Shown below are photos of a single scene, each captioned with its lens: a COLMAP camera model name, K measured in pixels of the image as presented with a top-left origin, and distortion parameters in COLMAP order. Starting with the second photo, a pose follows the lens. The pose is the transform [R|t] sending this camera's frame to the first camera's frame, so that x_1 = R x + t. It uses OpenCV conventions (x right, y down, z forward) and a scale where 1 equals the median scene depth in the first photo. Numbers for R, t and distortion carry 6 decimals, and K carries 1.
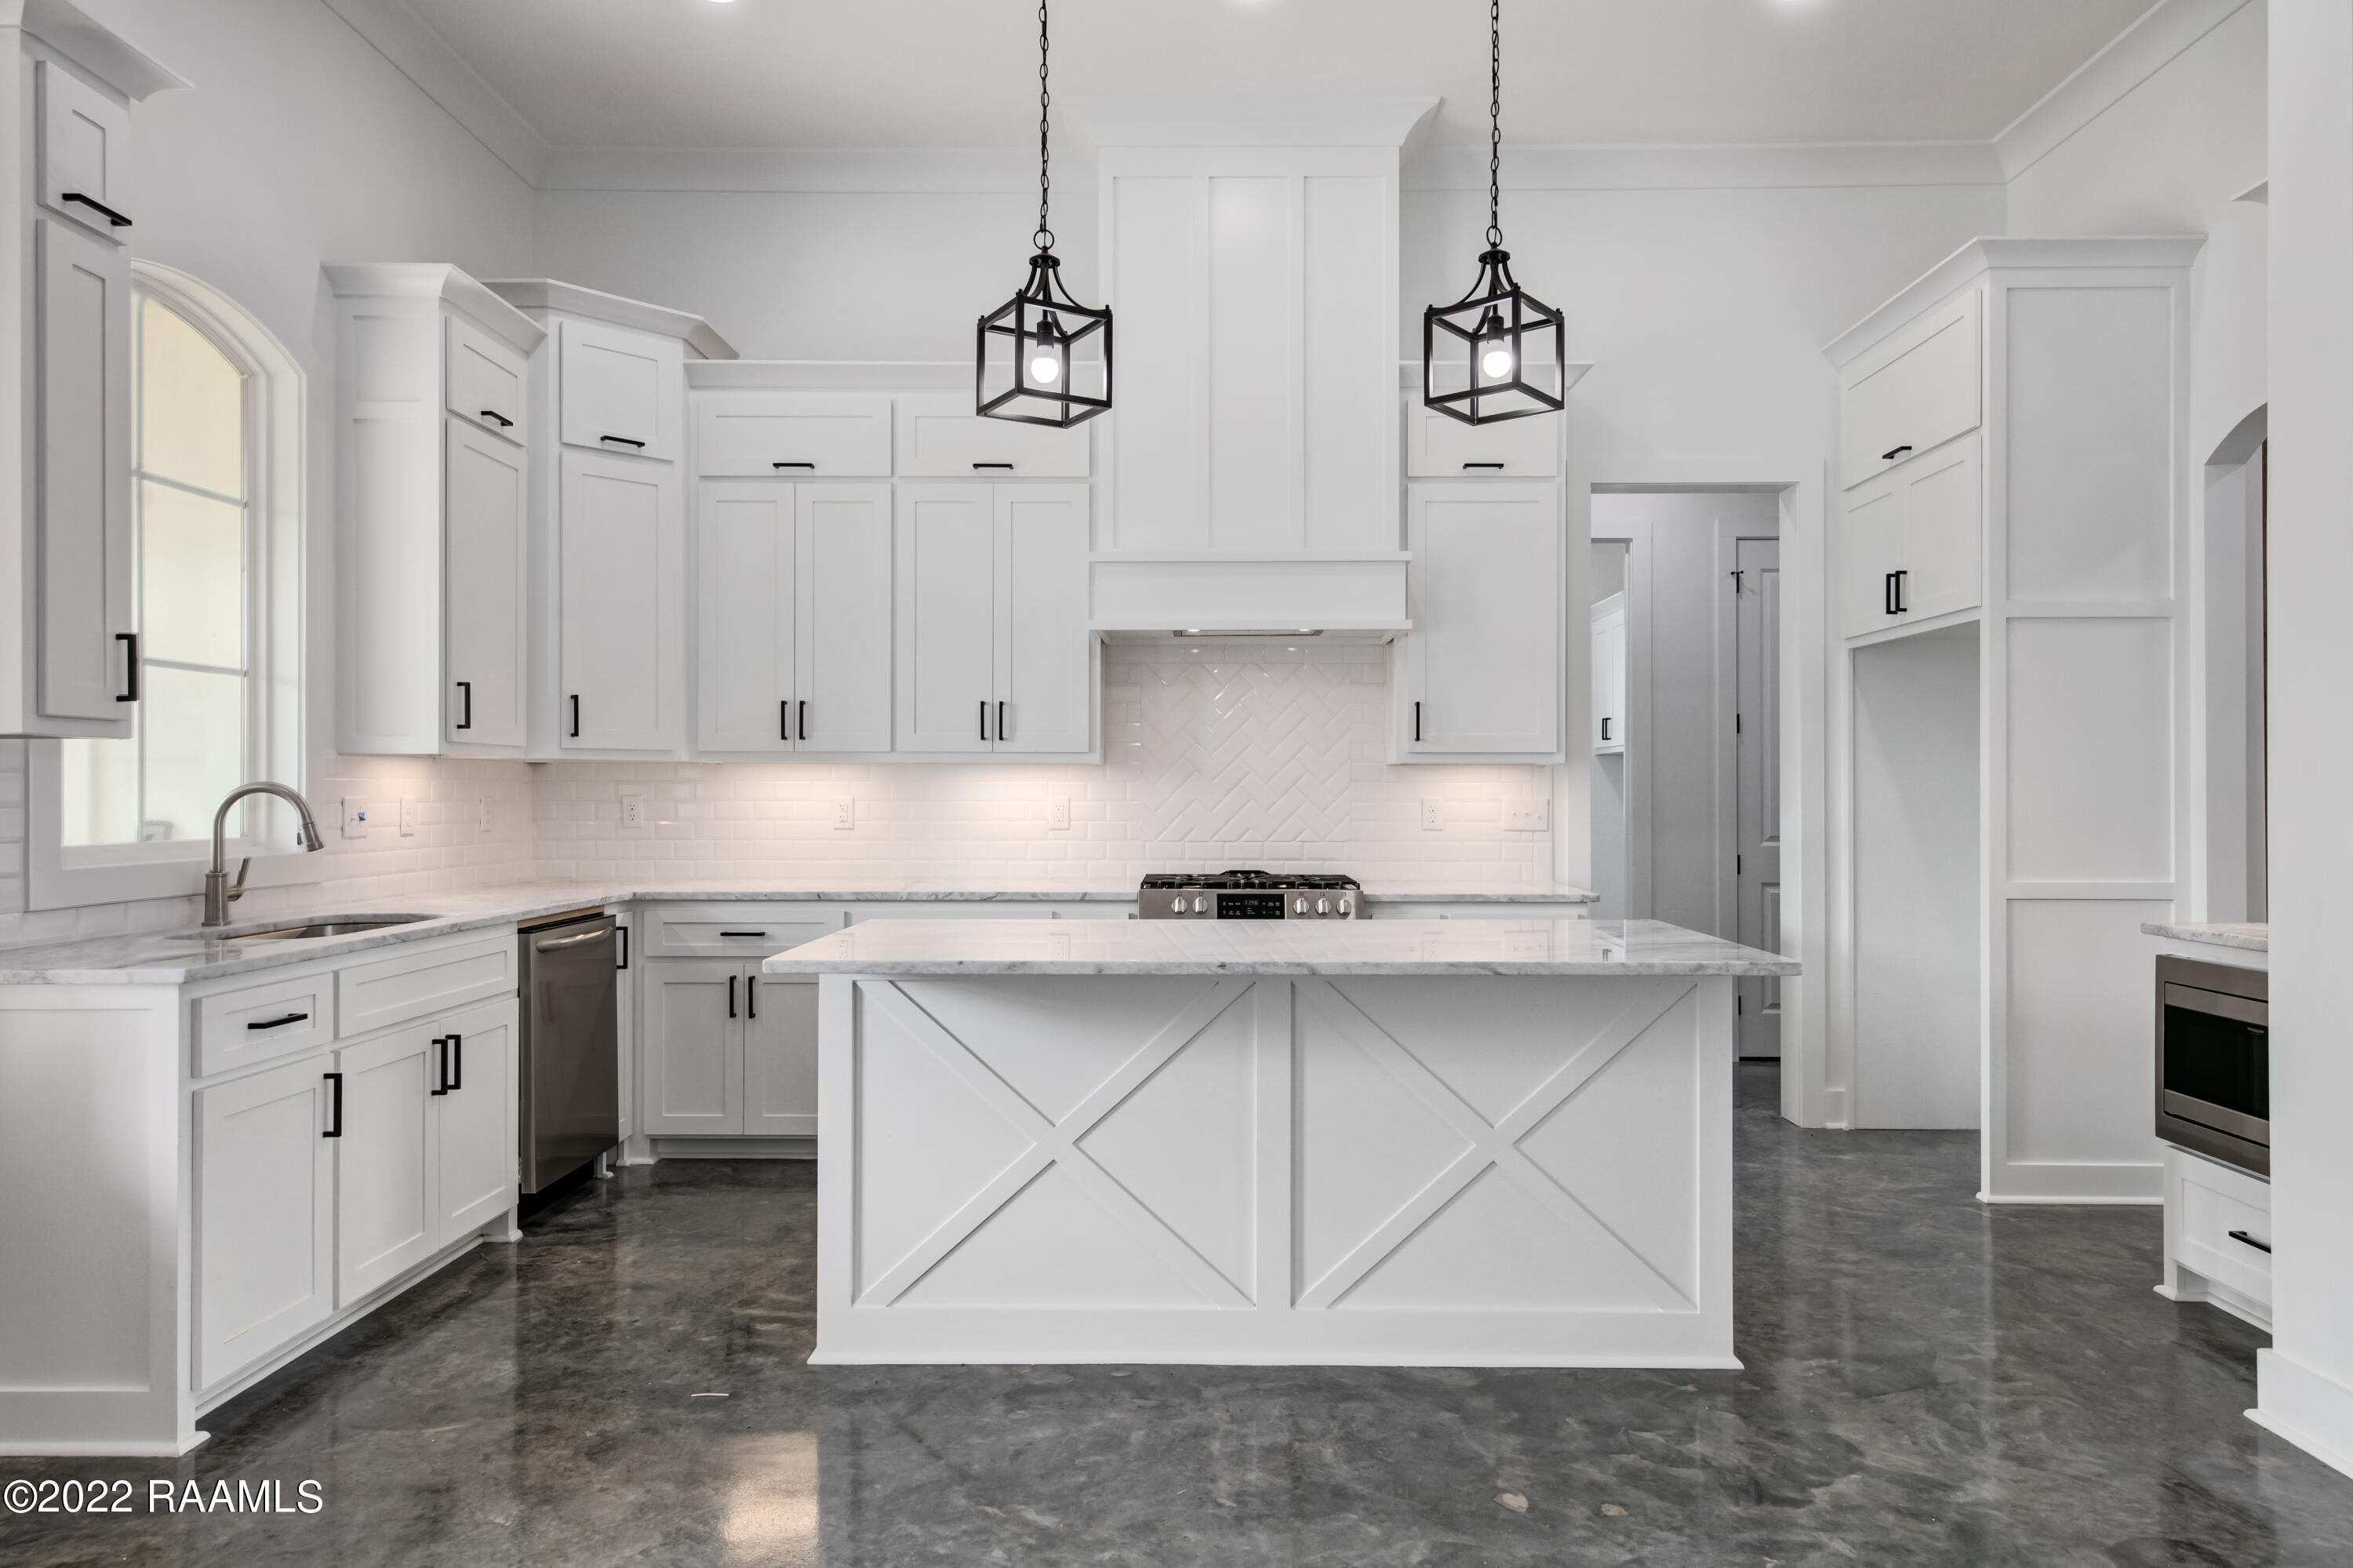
lens RADIAL K [[1474.2, 0, 1178.5], [0, 1474.2, 777.5], [0, 0, 1]] dist [0.030751, -0.000795]
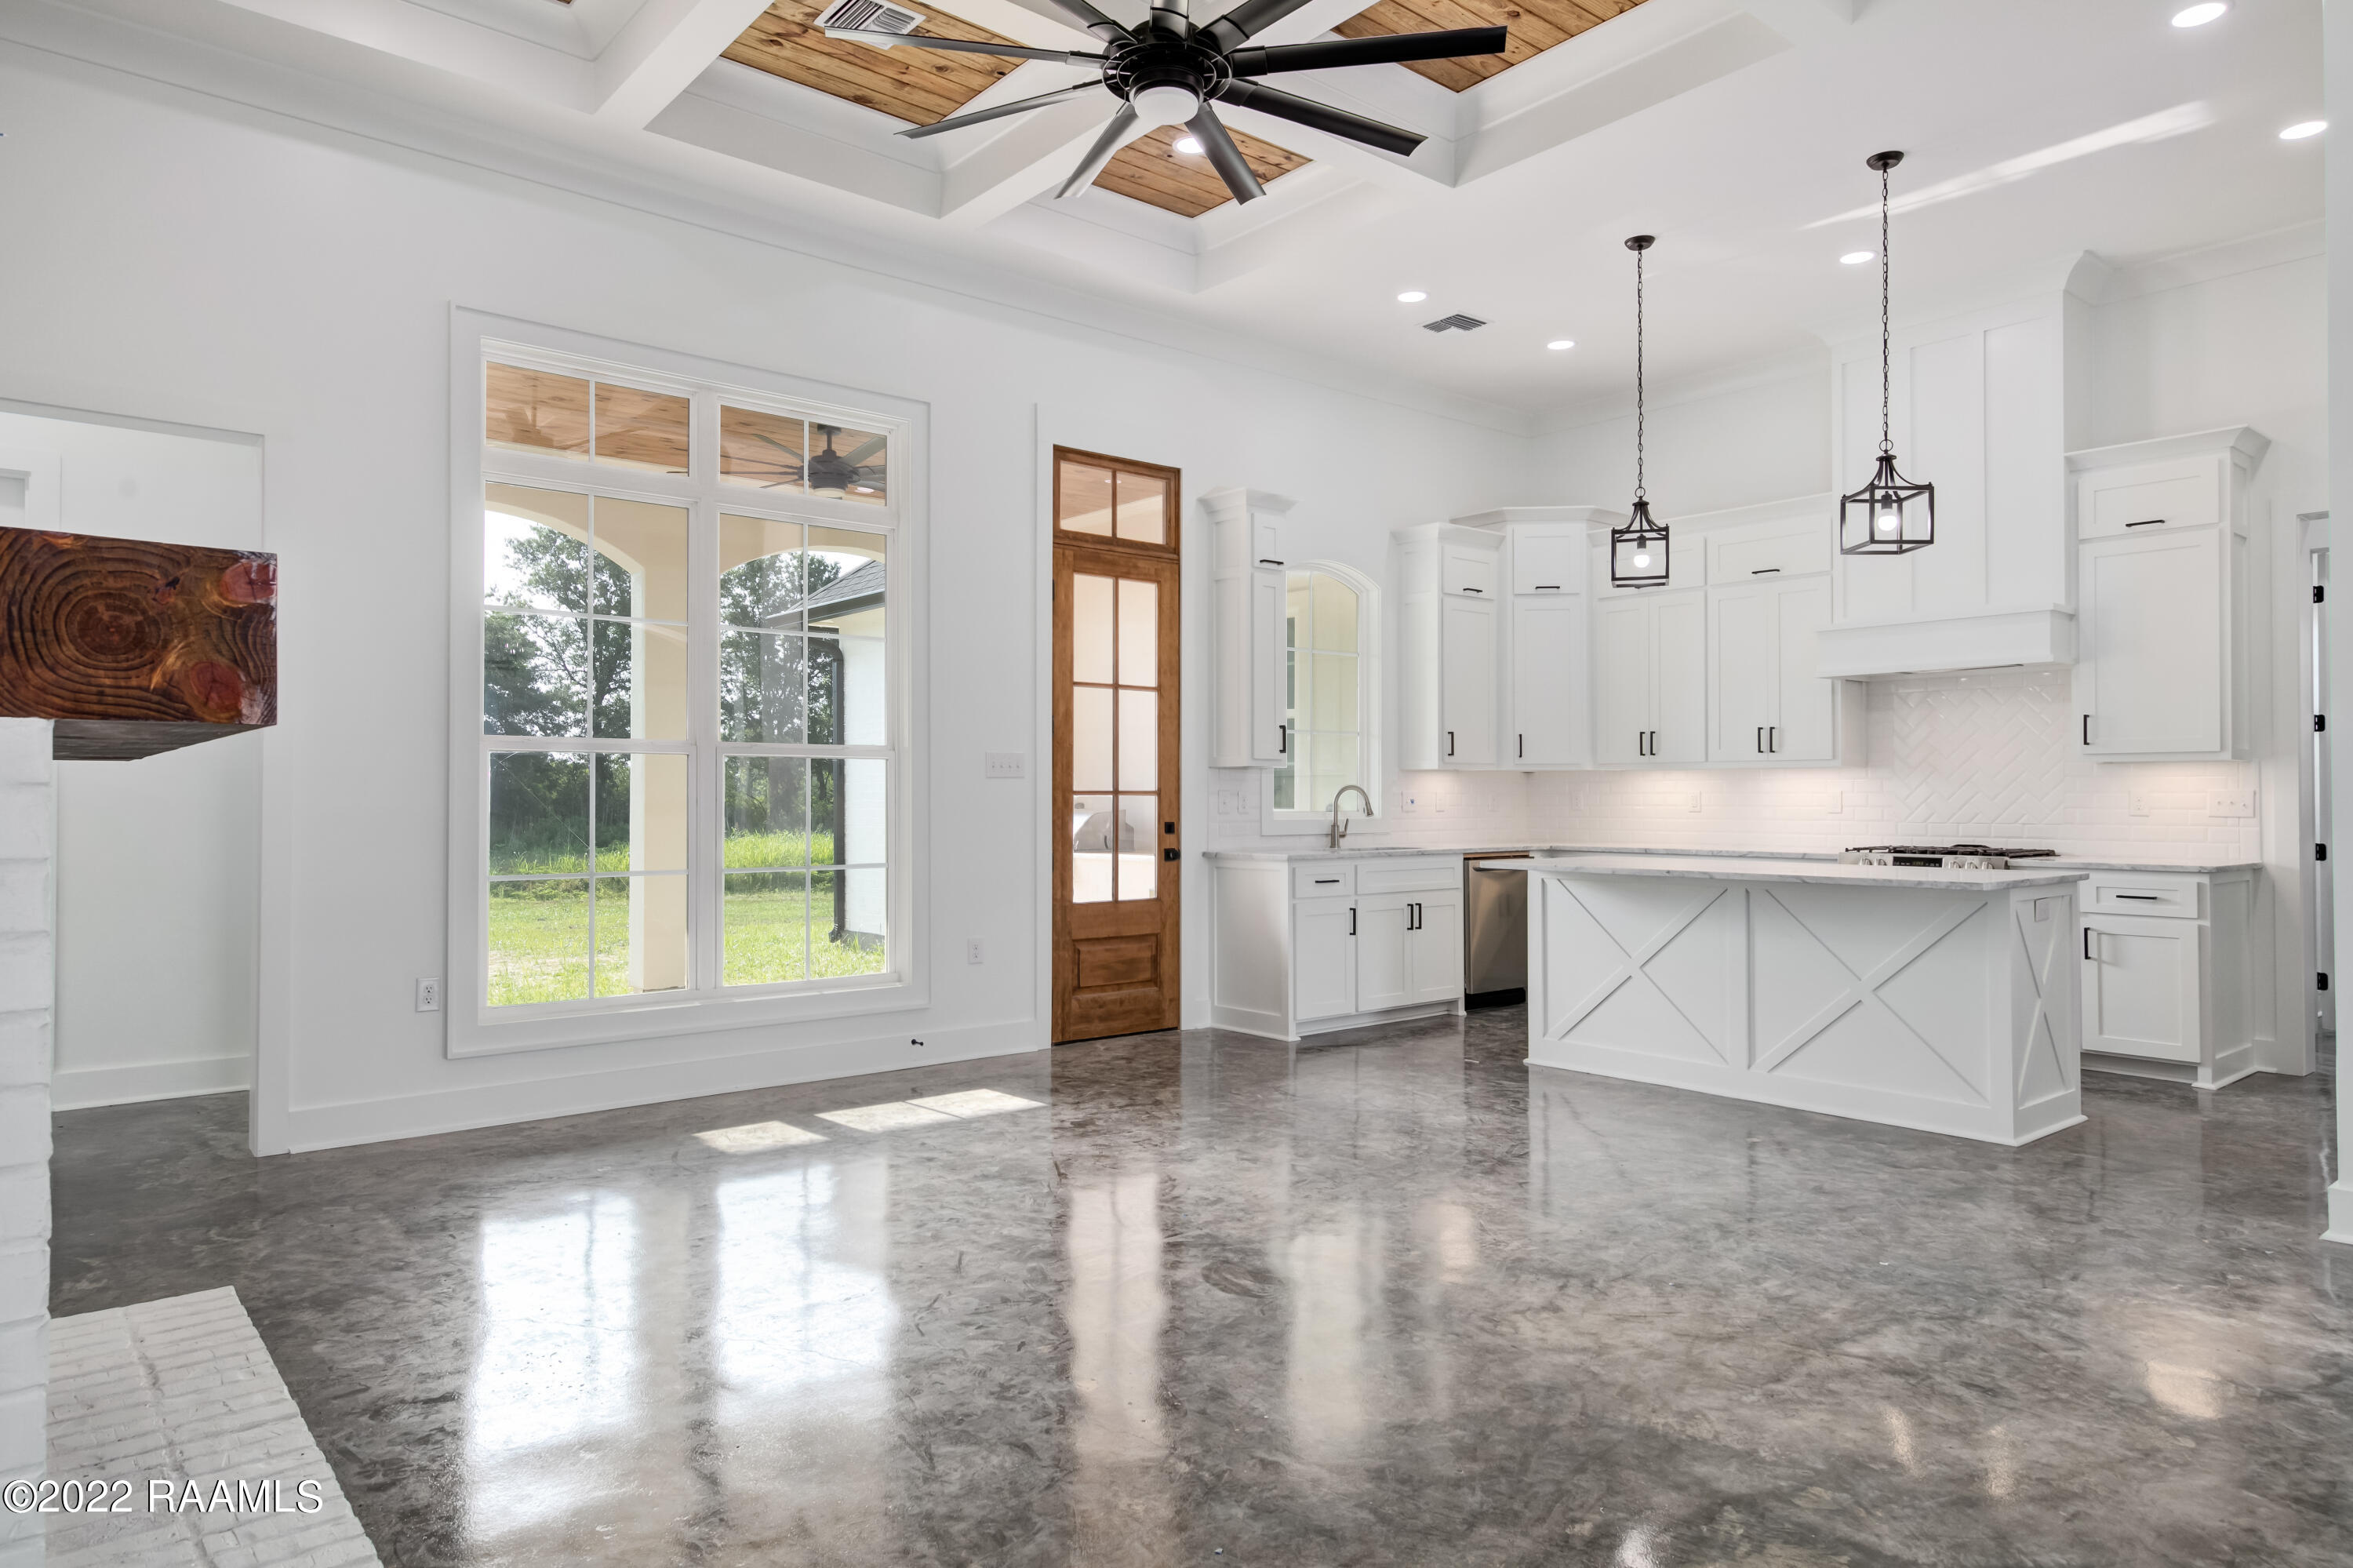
lens RADIAL K [[1435.8, 0, 1173.4], [0, 1435.8, 791.1], [0, 0, 1]] dist [0.024729, -0.011215]
pose [[0.649518, -0.005811, -0.760324, 0.851784], [0.009809, 0.999952, 0.000737, 0.009644], [0.760283, -0.007936, 0.649544, -0.596203]]
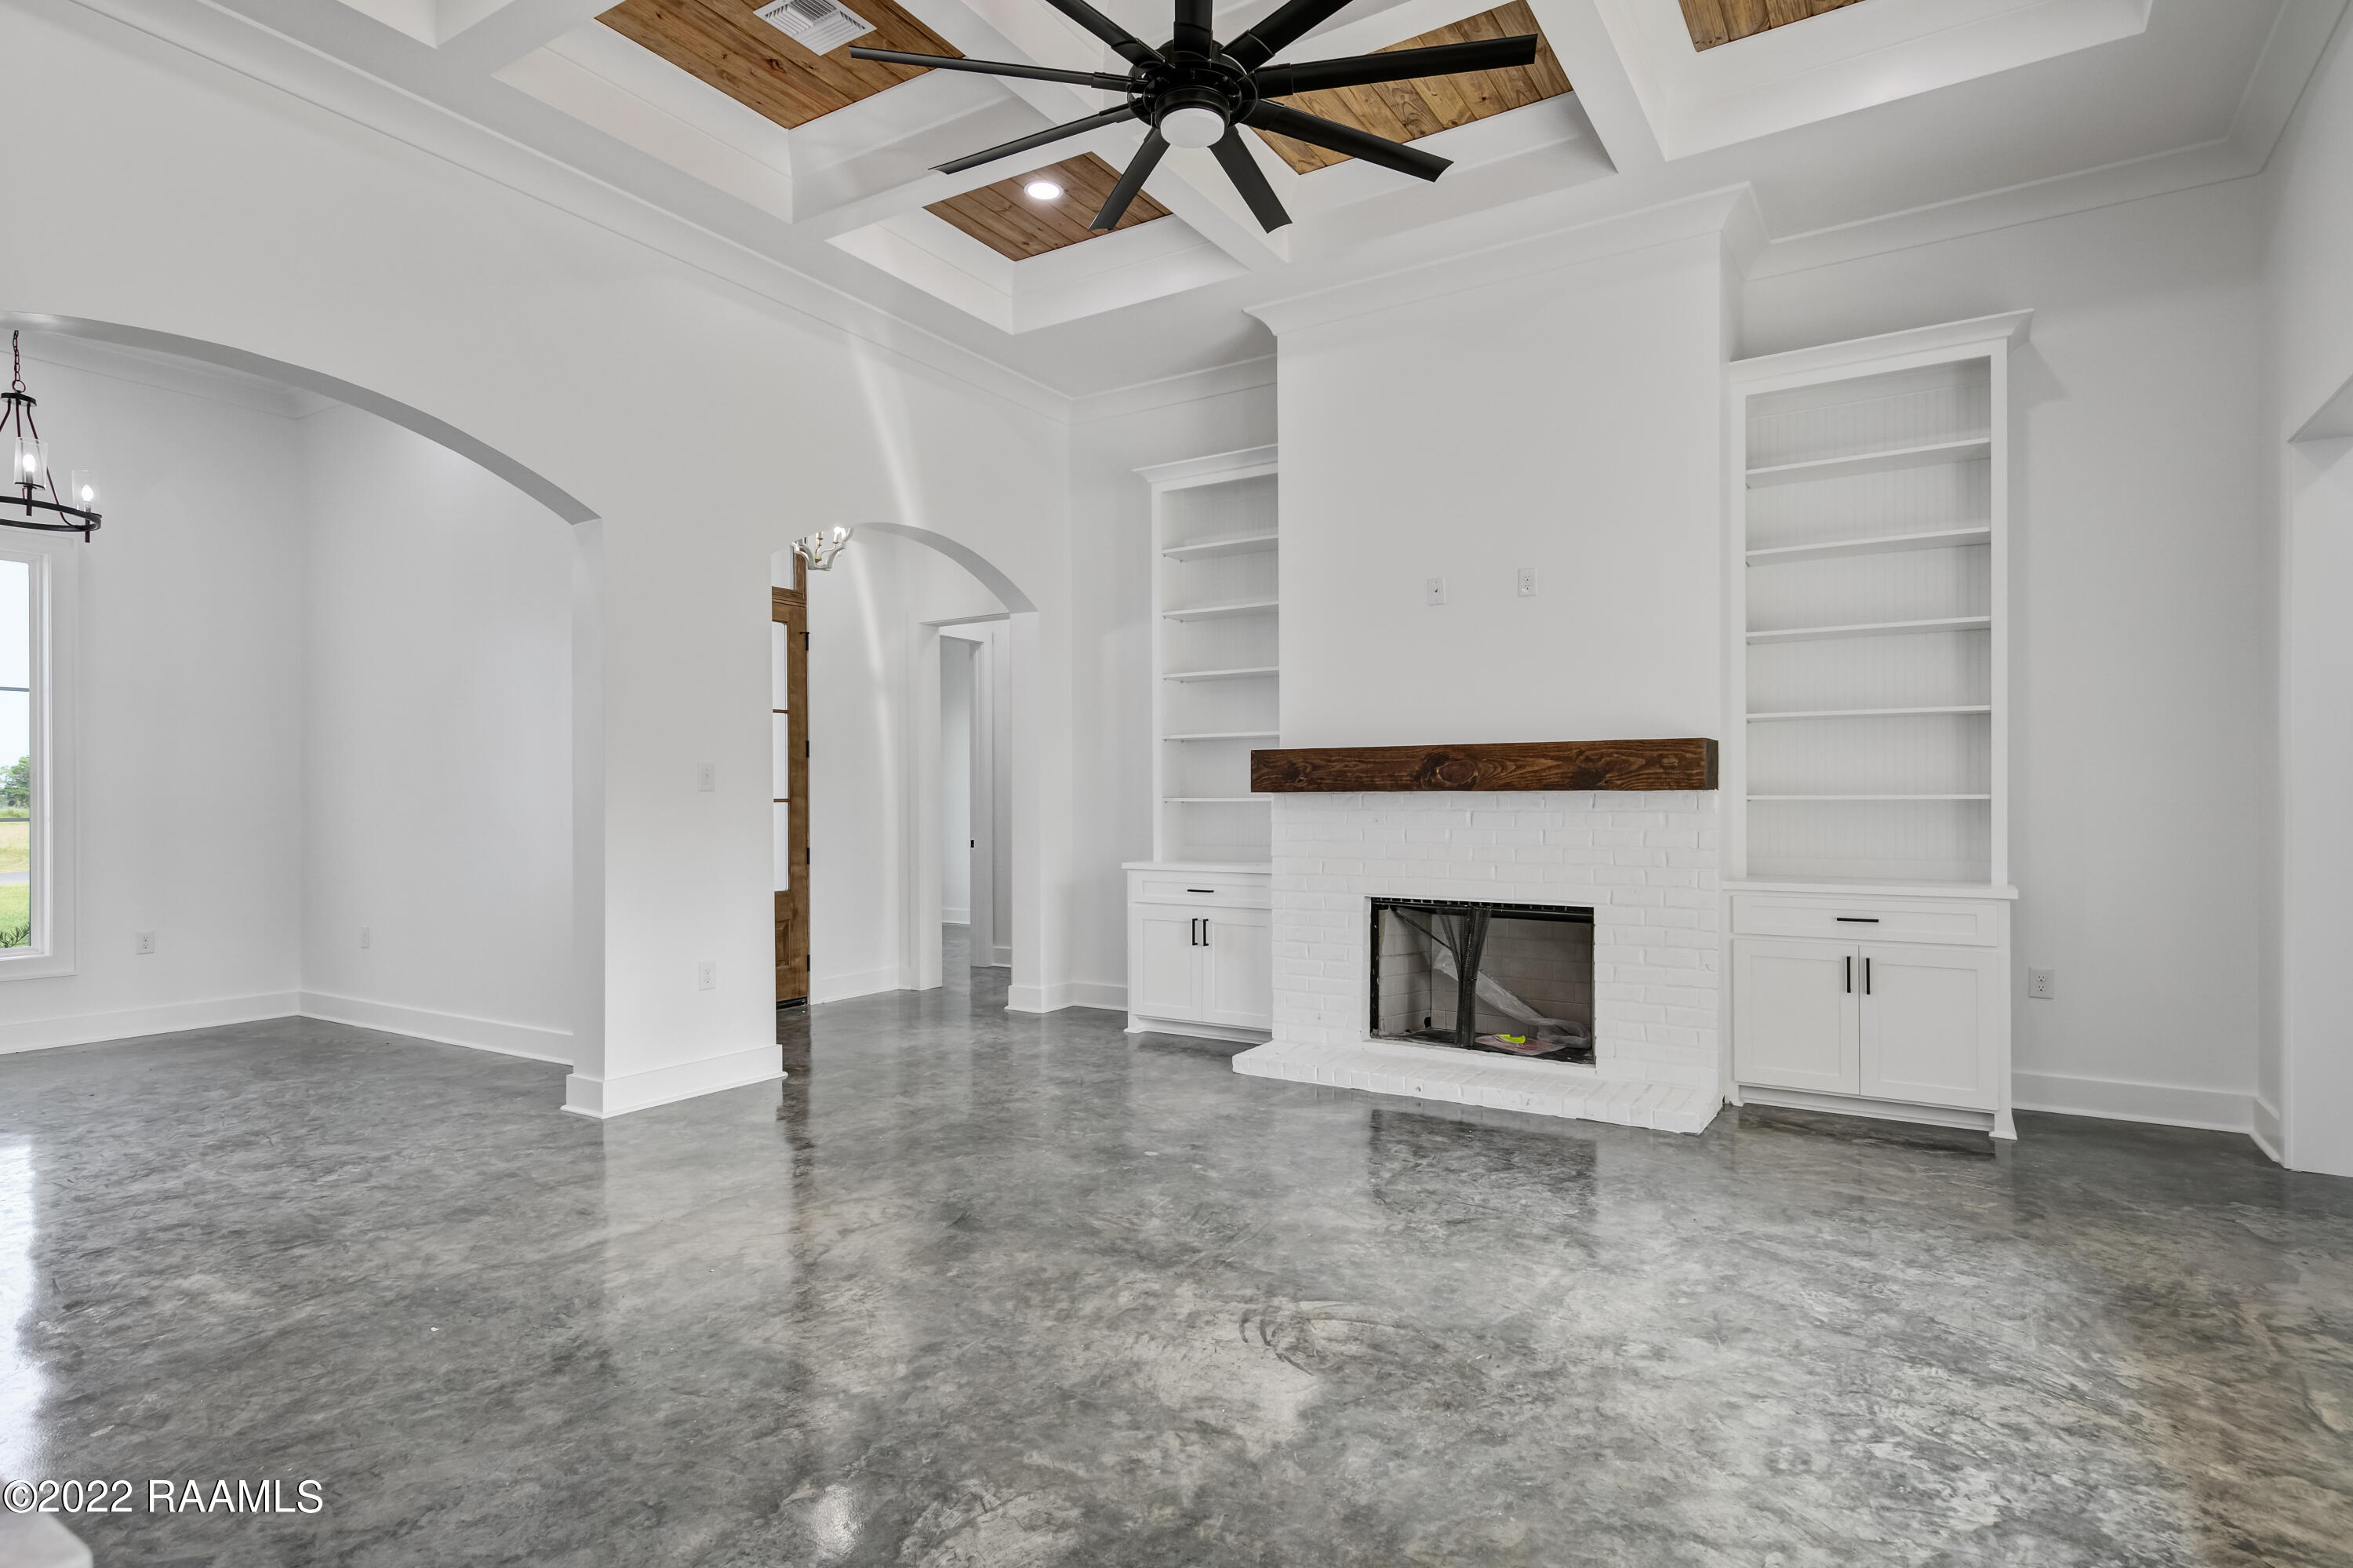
lens RADIAL K [[1221.9, 0, 1176.5], [0, 1221.9, 784.0], [0, 0, 1]] dist [0.001003, 0.000344]
pose [[-0.853560, 0.007865, 0.520935, -0.416364], [-0.002618, 0.999809, -0.019383, 0.007490], [-0.520987, -0.017908, -0.853376, 0.871174]]
